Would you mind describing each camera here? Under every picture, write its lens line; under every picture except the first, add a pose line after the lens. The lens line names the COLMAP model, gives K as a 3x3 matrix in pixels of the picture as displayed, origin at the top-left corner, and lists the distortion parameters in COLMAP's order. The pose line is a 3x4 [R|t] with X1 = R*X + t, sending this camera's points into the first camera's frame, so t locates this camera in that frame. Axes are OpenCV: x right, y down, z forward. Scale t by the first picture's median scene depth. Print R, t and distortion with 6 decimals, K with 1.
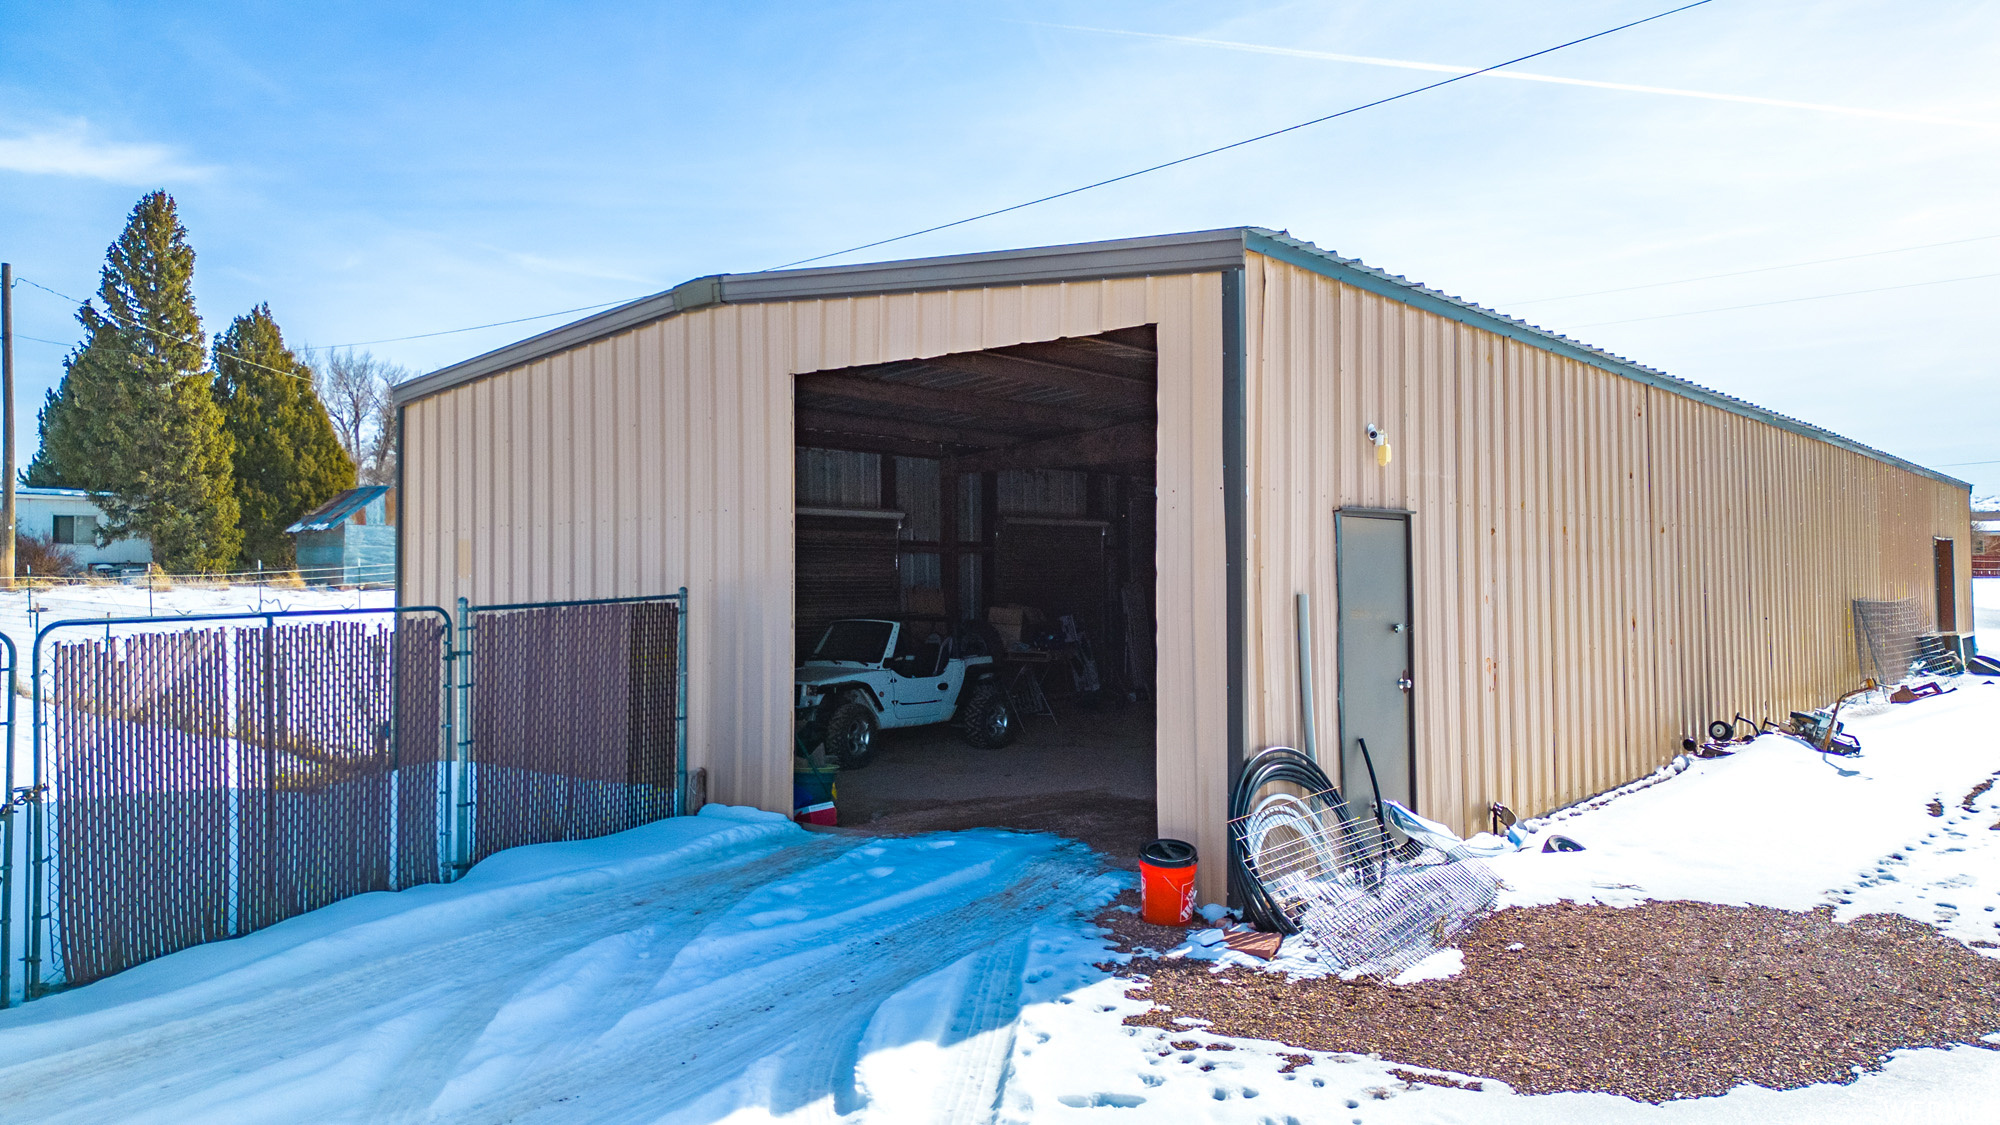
lens RADIAL K [[1385.0, 0, 1000.0], [0, 1385.0, 562.5], [0, 0, 1]] dist [0.067744, -0.066046]
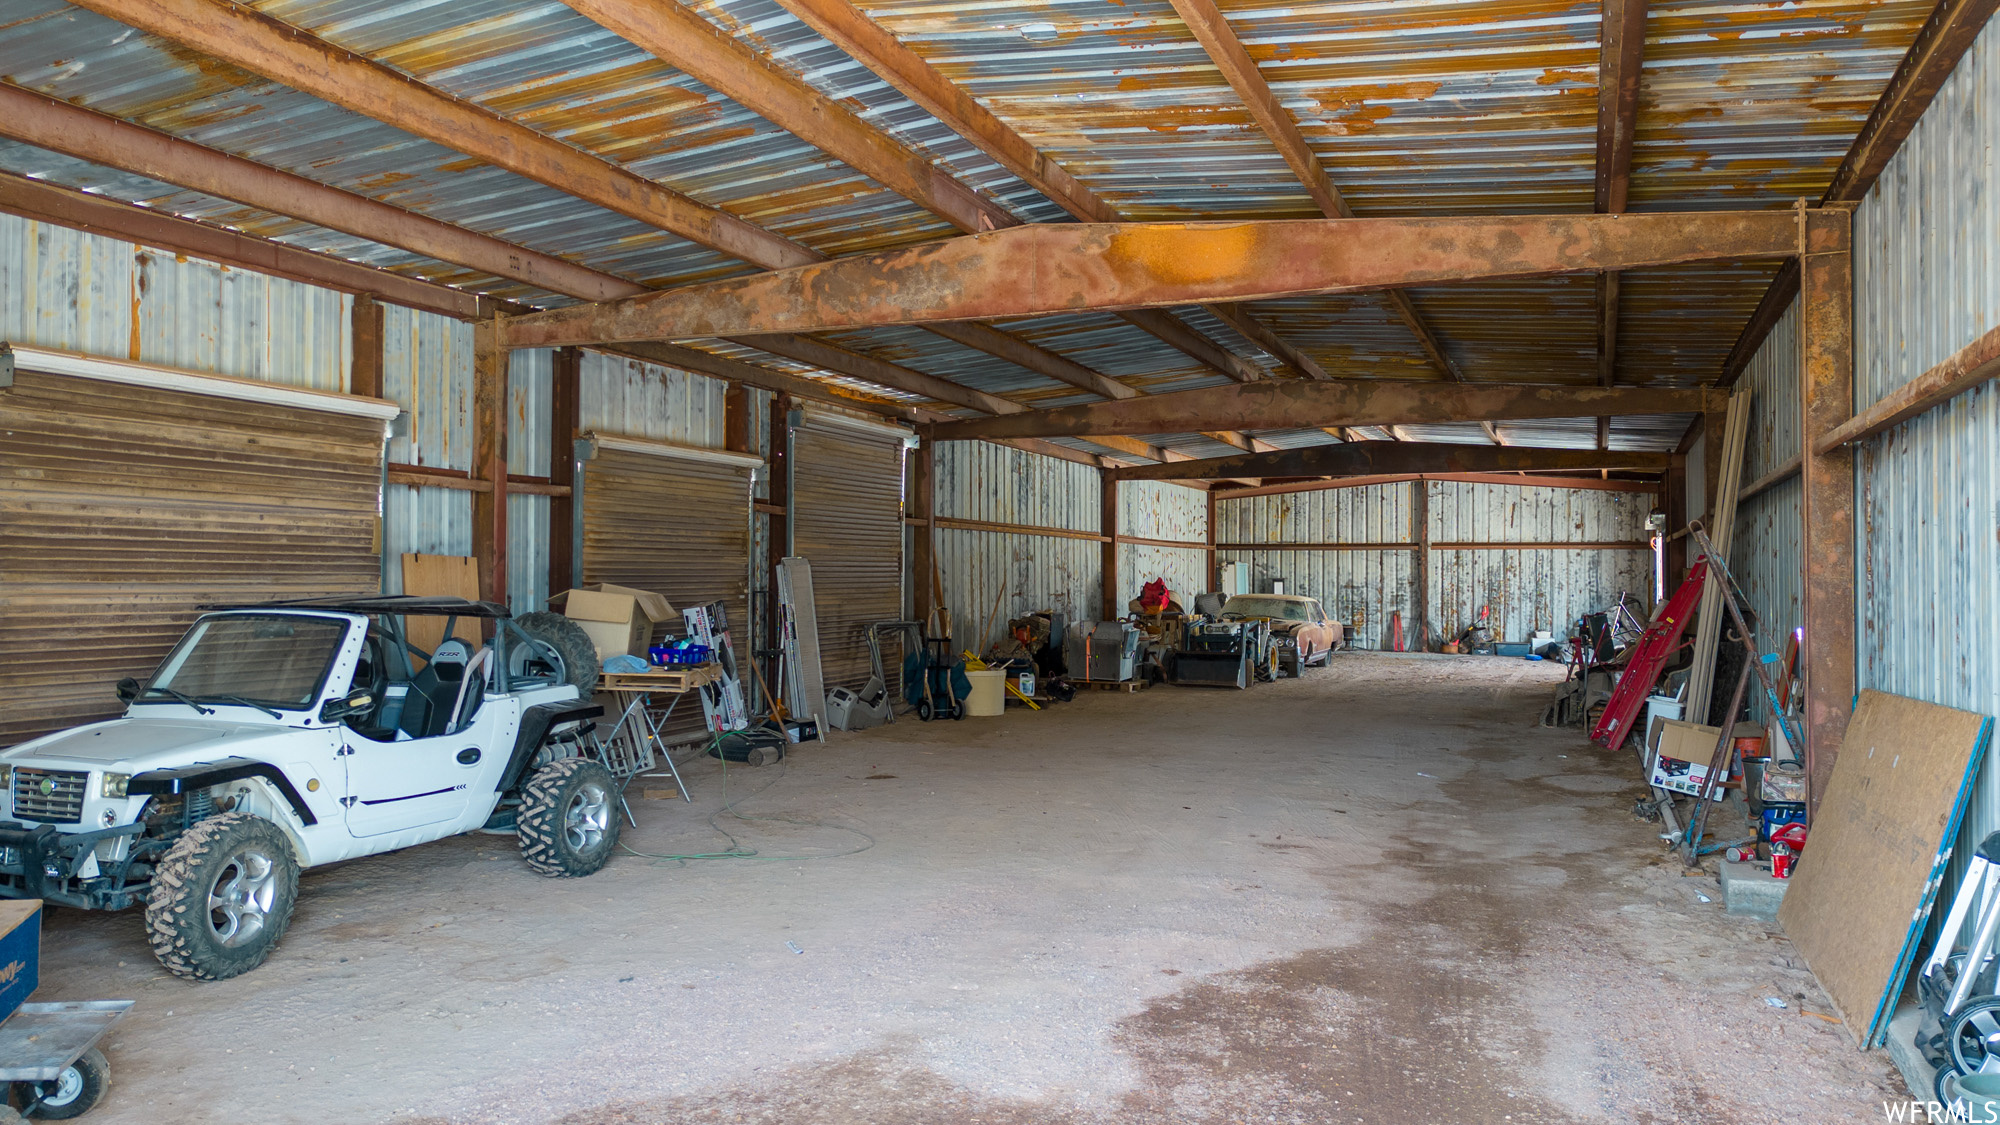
lens RADIAL K [[1385.0, 0, 1000.0], [0, 1385.0, 562.5], [0, 0, 1]] dist [0.067744, -0.066046]
pose [[0.950724, 0.018178, 0.309504, -0.015929], [-0.019000, 0.999819, -0.000359, 0.018715], [-0.309455, -0.005539, 0.950898, 0.438382]]
